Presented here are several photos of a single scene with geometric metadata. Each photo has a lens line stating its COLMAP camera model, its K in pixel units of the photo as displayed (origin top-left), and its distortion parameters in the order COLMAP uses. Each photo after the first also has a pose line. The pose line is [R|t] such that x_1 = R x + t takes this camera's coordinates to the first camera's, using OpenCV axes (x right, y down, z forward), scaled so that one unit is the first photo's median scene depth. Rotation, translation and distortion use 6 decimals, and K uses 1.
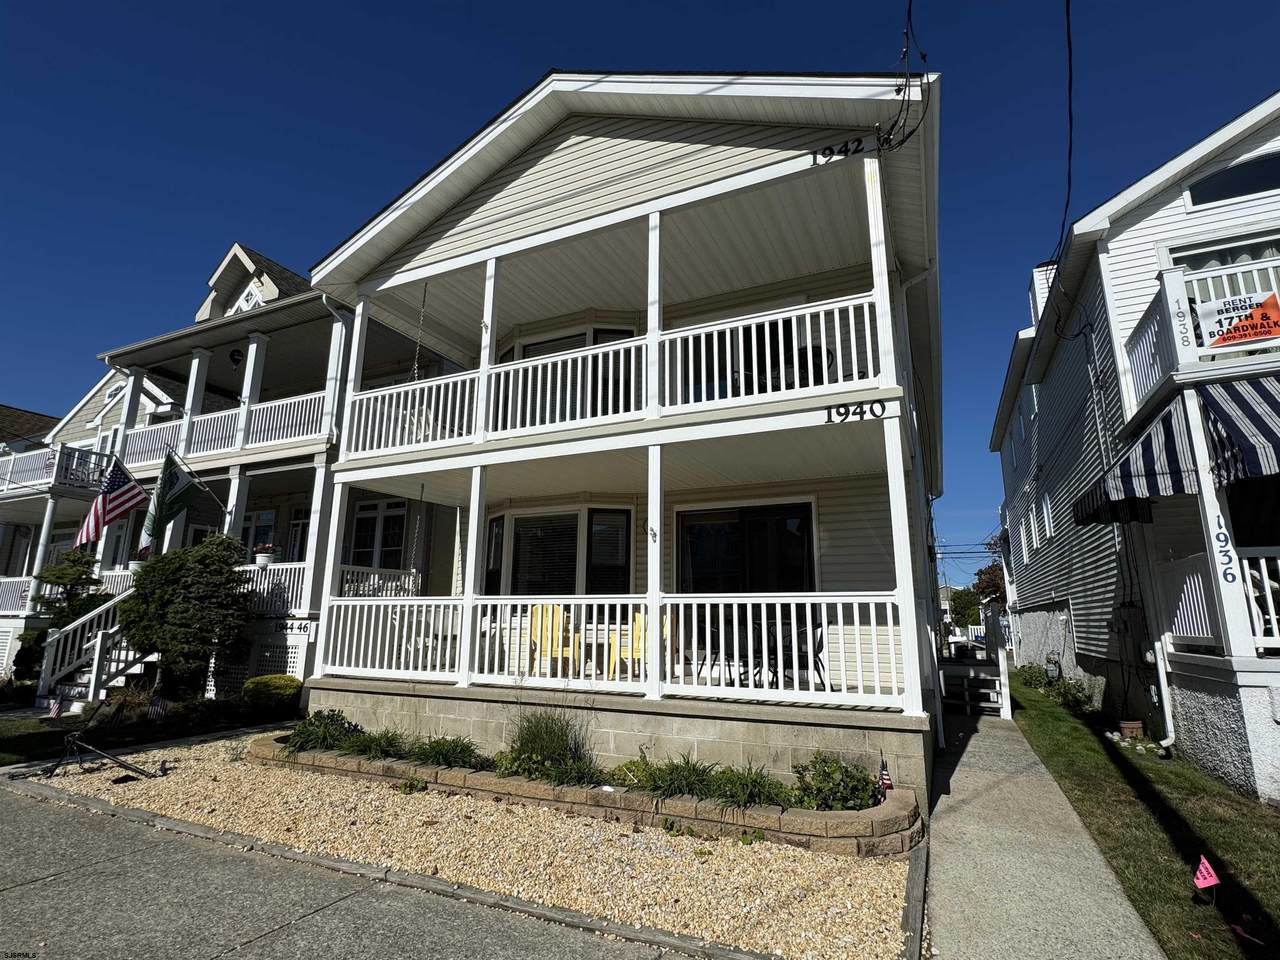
lens RADIAL K [[617.3, 0, 645.7], [0, 617.3, 495.7], [0, 0, 1]] dist [-0.002057, -0.000386]
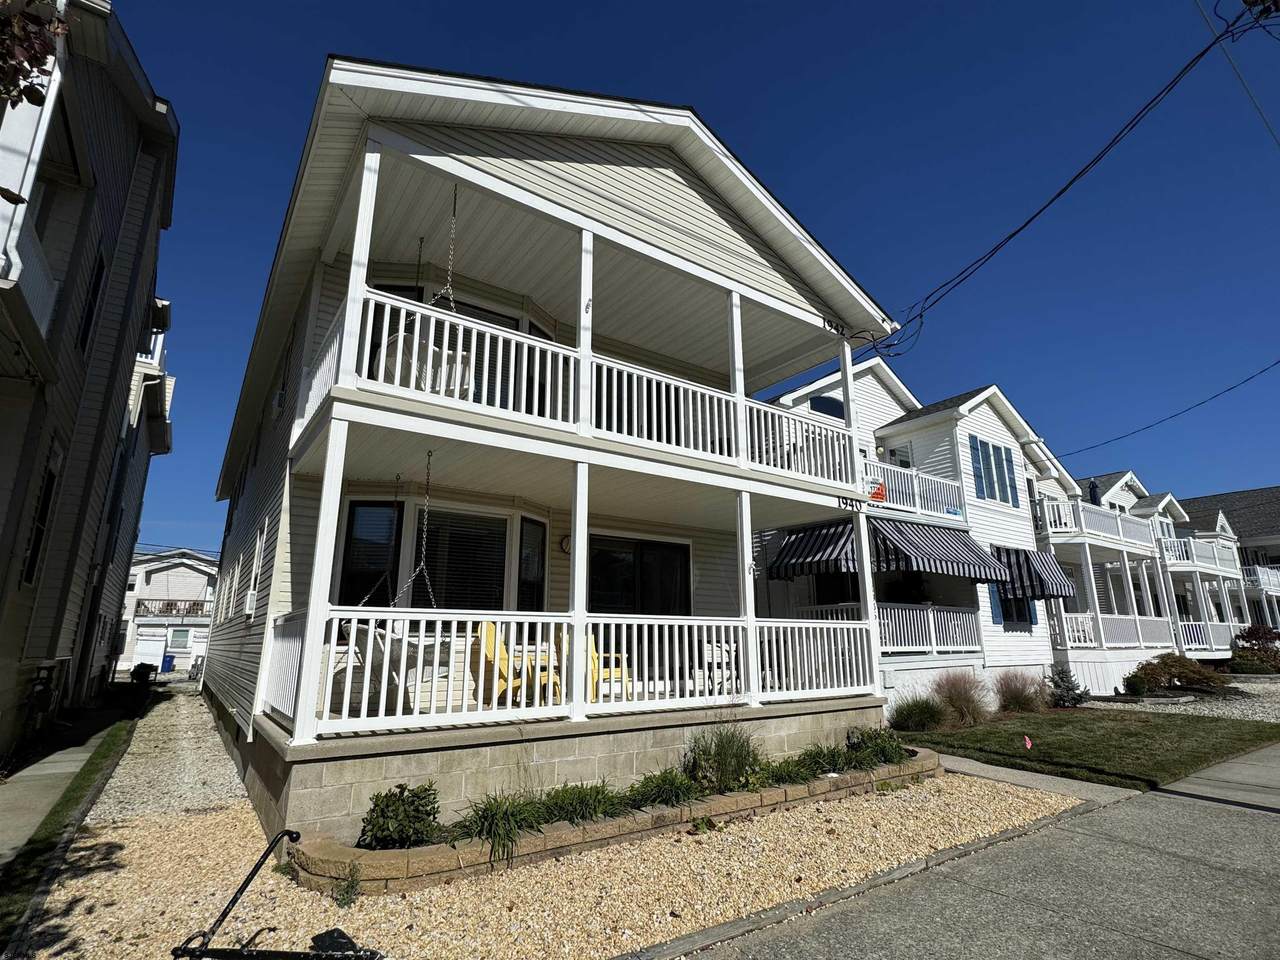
lens RADIAL K [[647.5, 0, 640.0], [0, 647.5, 480.0], [0, 0, 1]] dist [-0.001373, 0.048493]
pose [[0.503110, 0.200800, 0.840571, -0.924700], [-0.168369, 0.976770, -0.132561, 0.077813], [-0.847663, -0.074833, 0.525231, 0.418751]]
